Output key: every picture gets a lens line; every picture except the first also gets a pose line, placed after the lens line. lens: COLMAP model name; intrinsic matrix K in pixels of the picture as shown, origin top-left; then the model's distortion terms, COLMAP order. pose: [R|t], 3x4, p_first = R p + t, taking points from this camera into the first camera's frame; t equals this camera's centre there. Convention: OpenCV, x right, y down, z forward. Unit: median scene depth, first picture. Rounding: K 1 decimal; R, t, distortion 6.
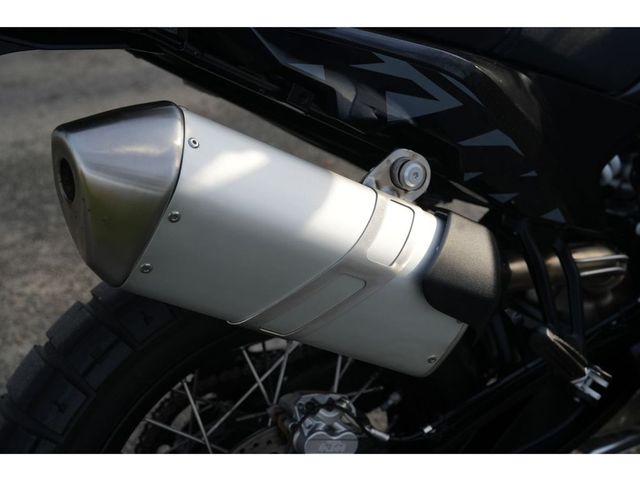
lens RADIAL K [[885.0, 0, 320.0], [0, 885.0, 240.0], [0, 0, 1]] dist [-0.163913, 1.298546]
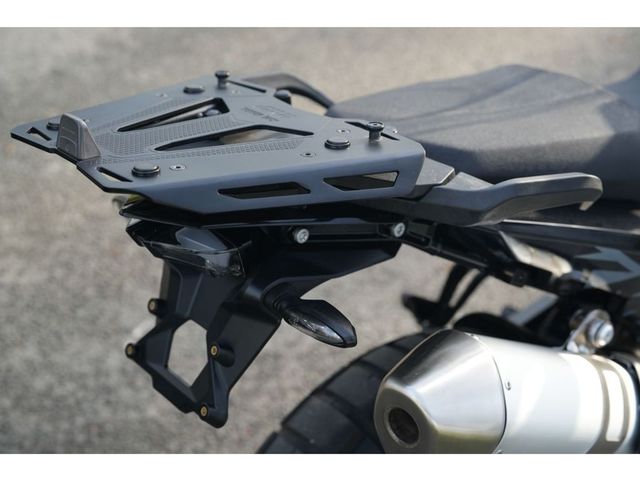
lens RADIAL K [[885.0, 0, 320.0], [0, 885.0, 240.0], [0, 0, 1]] dist [-0.163913, 1.298546]
pose [[0.975459, -0.044166, 0.215704, -0.492740], [0.003851, 0.982947, 0.183849, -0.401064], [-0.220146, -0.178506, 0.958995, -0.001633]]
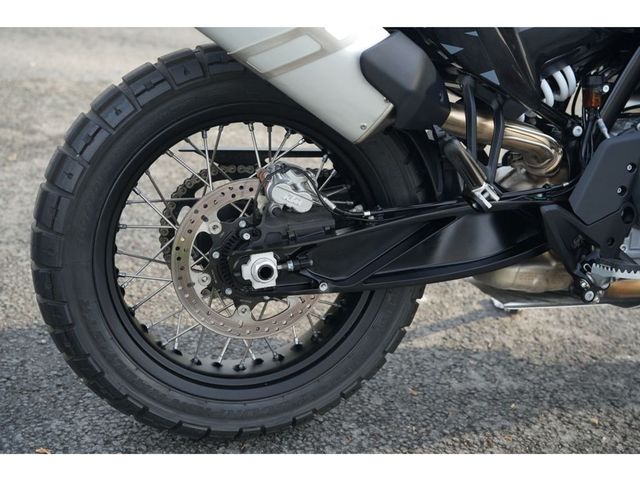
lens RADIAL K [[885.0, 0, 320.0], [0, 885.0, 240.0], [0, 0, 1]] dist [-0.163913, 1.298546]
pose [[0.962765, 0.220688, -0.156143, 0.318232], [-0.231761, 0.971134, -0.056444, 0.404991], [0.139179, 0.090530, 0.986120, -0.404193]]
